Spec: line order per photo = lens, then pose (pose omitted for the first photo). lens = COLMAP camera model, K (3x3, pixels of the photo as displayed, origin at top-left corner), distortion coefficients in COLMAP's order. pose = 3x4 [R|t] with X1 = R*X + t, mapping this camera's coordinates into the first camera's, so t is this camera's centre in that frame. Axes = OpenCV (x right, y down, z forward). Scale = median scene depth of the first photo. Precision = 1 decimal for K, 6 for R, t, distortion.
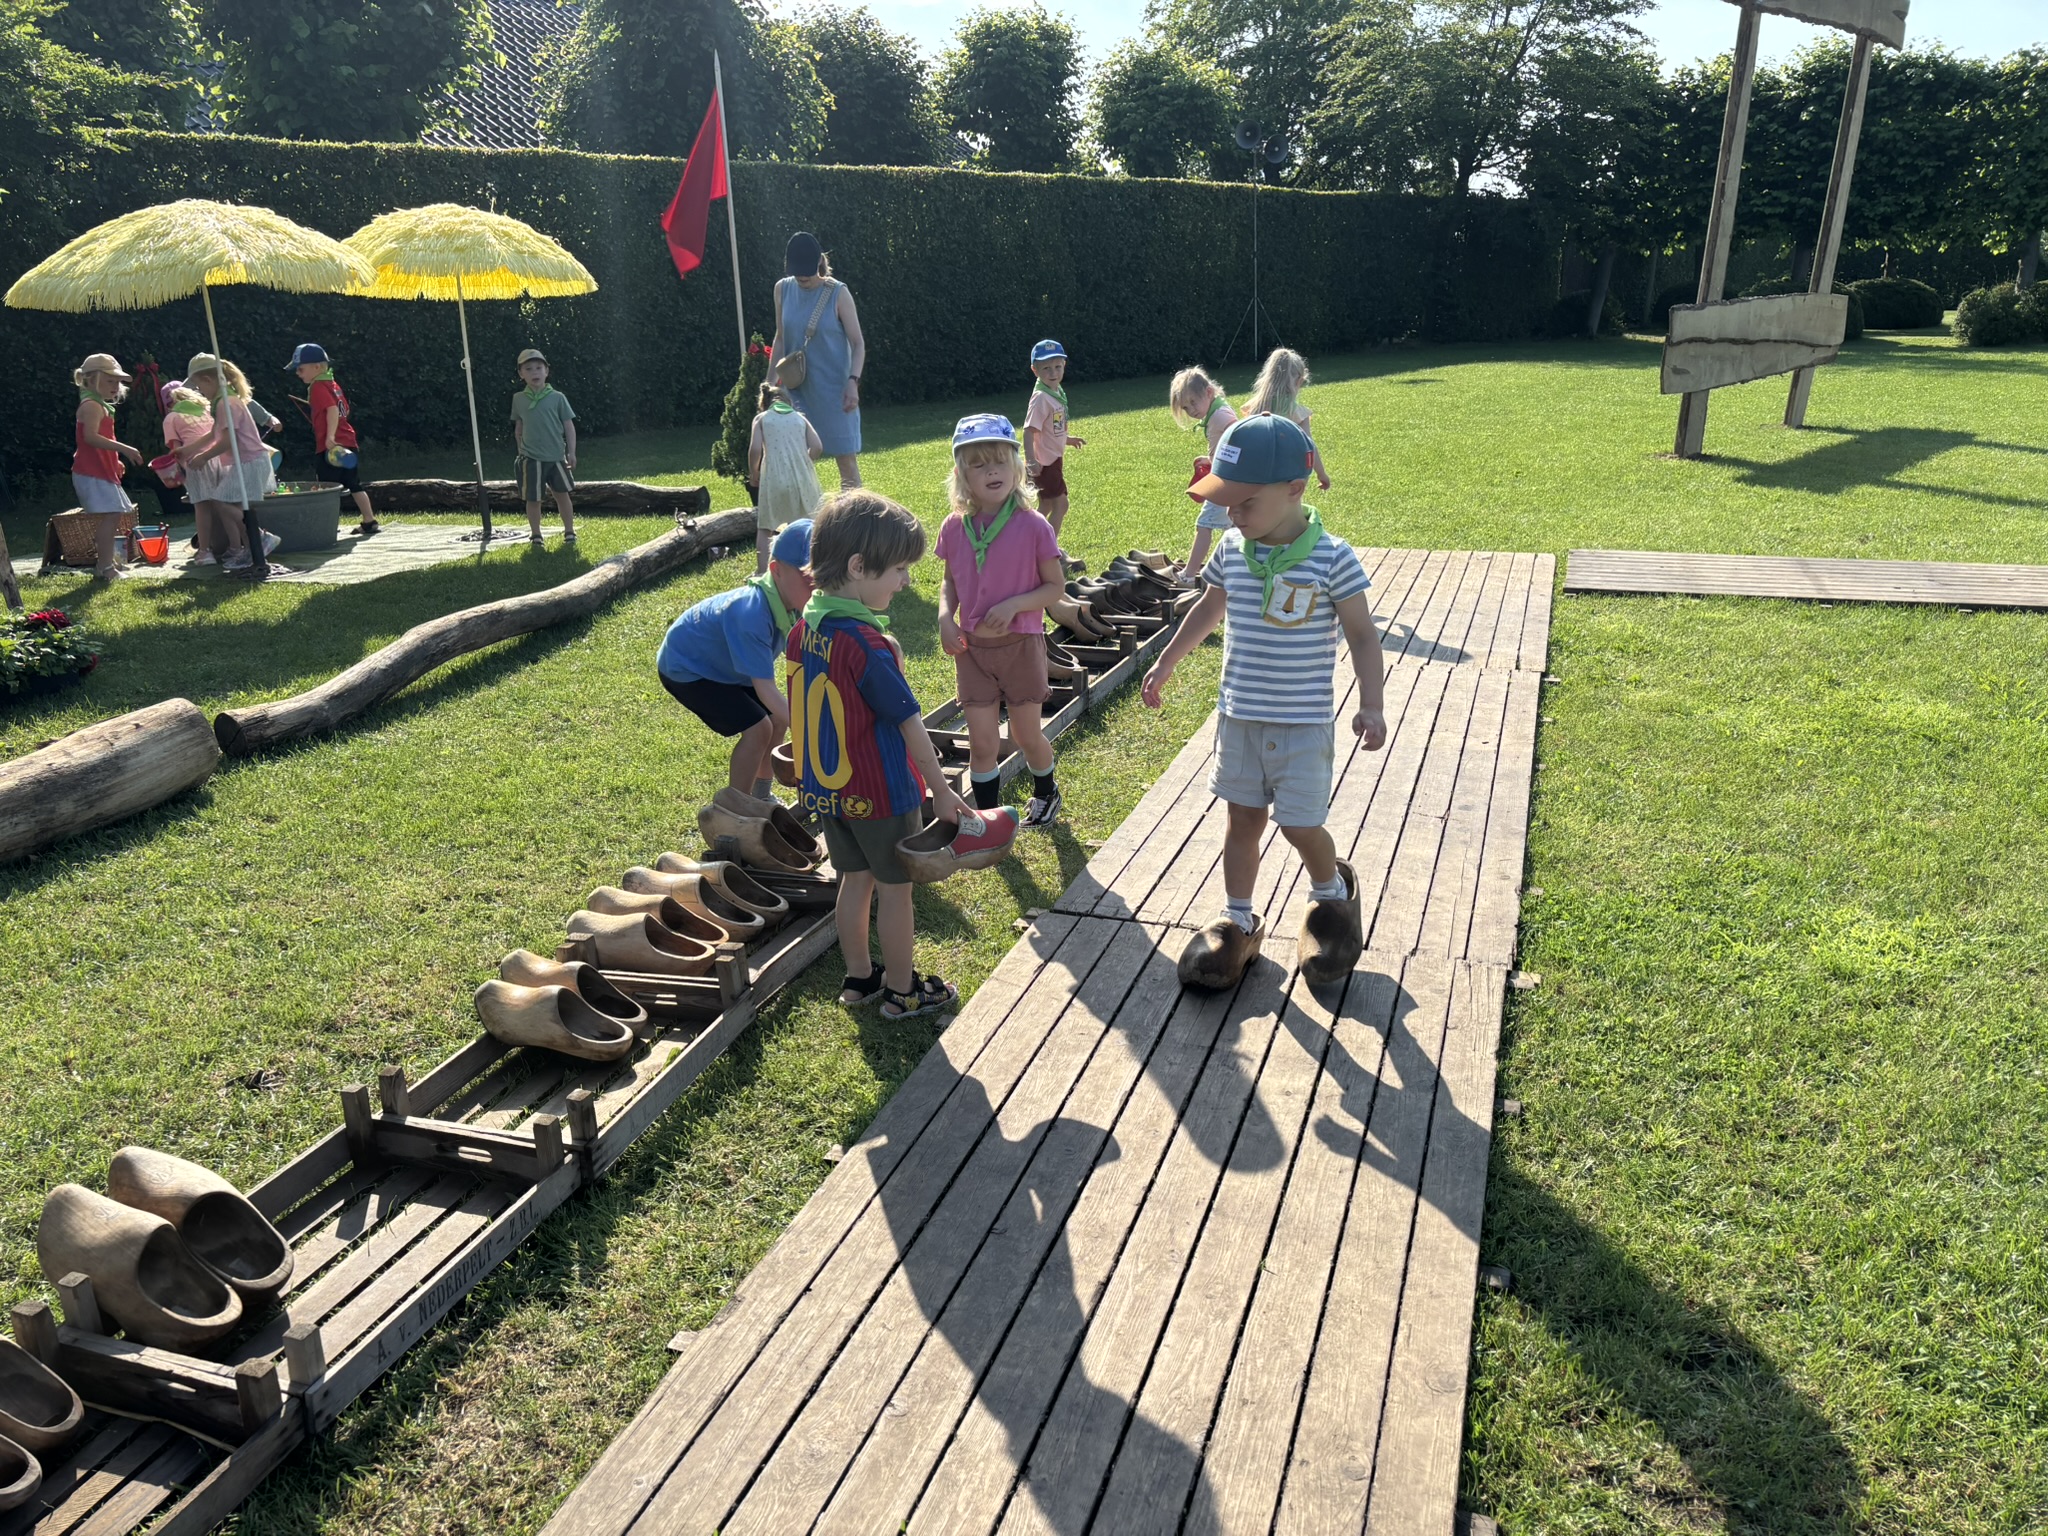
lens RADIAL K [[1538.8, 0, 1012.5], [0, 1538.8, 793.0], [0, 0, 1]] dist [0.044539, -0.054556]
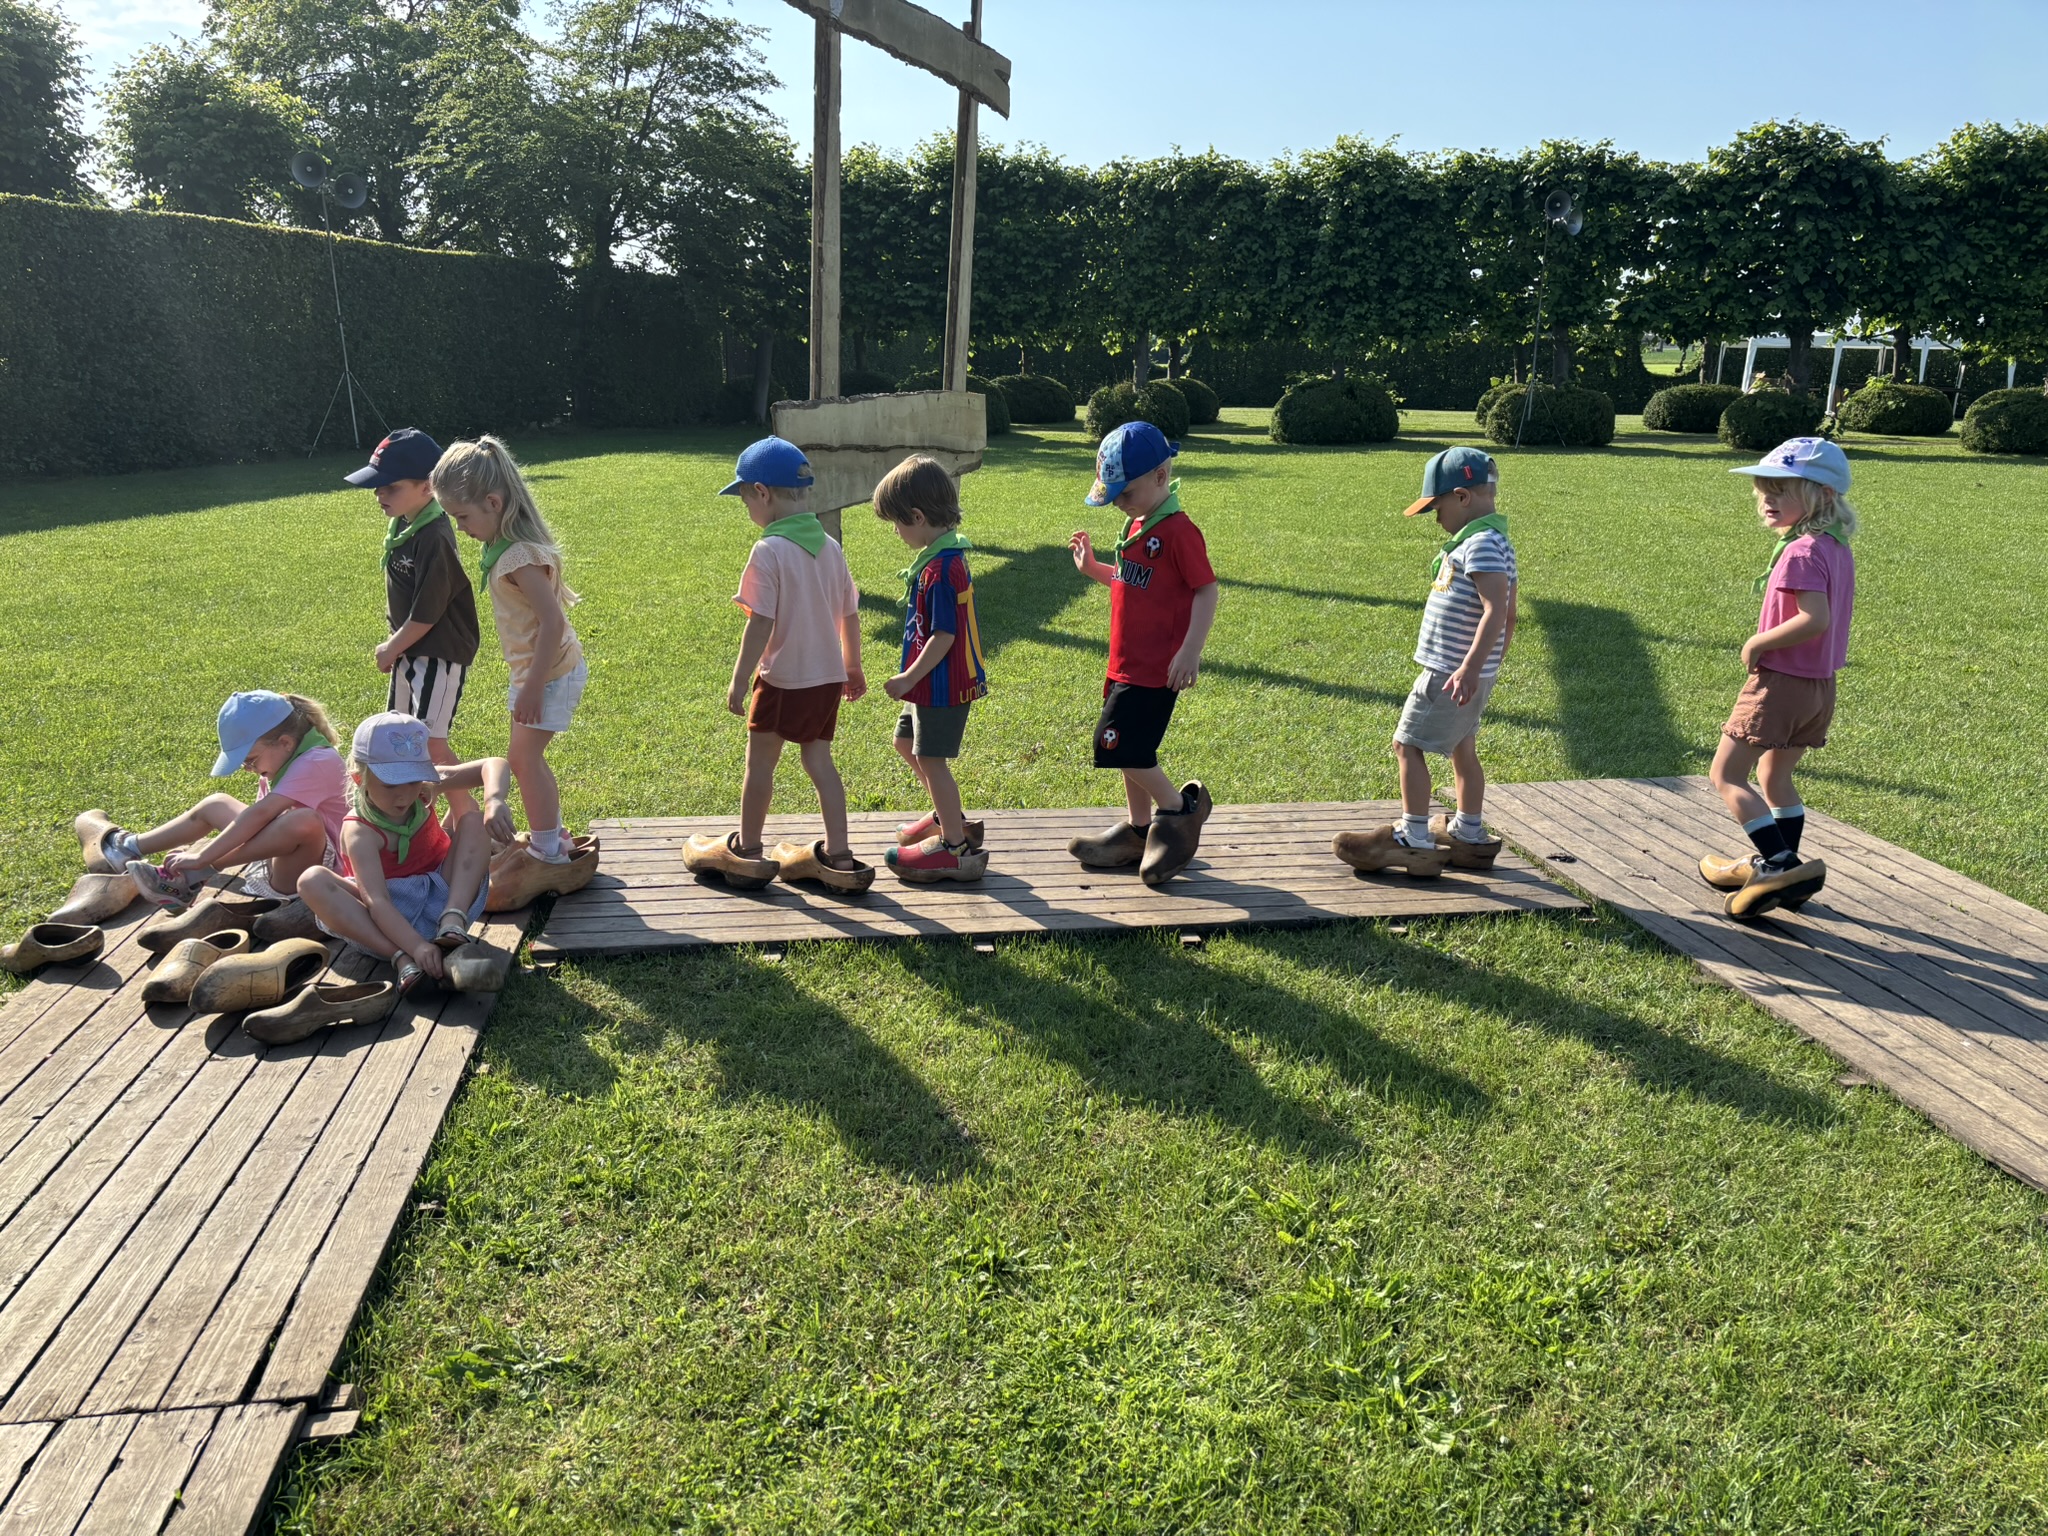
lens RADIAL K [[1538.8, 0, 1014.0], [0, 1538.8, 825.9], [0, 0, 1]] dist [0.044539, -0.054556]
pose [[0.884980, -0.101970, 0.454326, 0.062521], [0.114136, 0.993465, 0.000651, -0.036469], [-0.451424, 0.051279, 0.890835, 0.108582]]
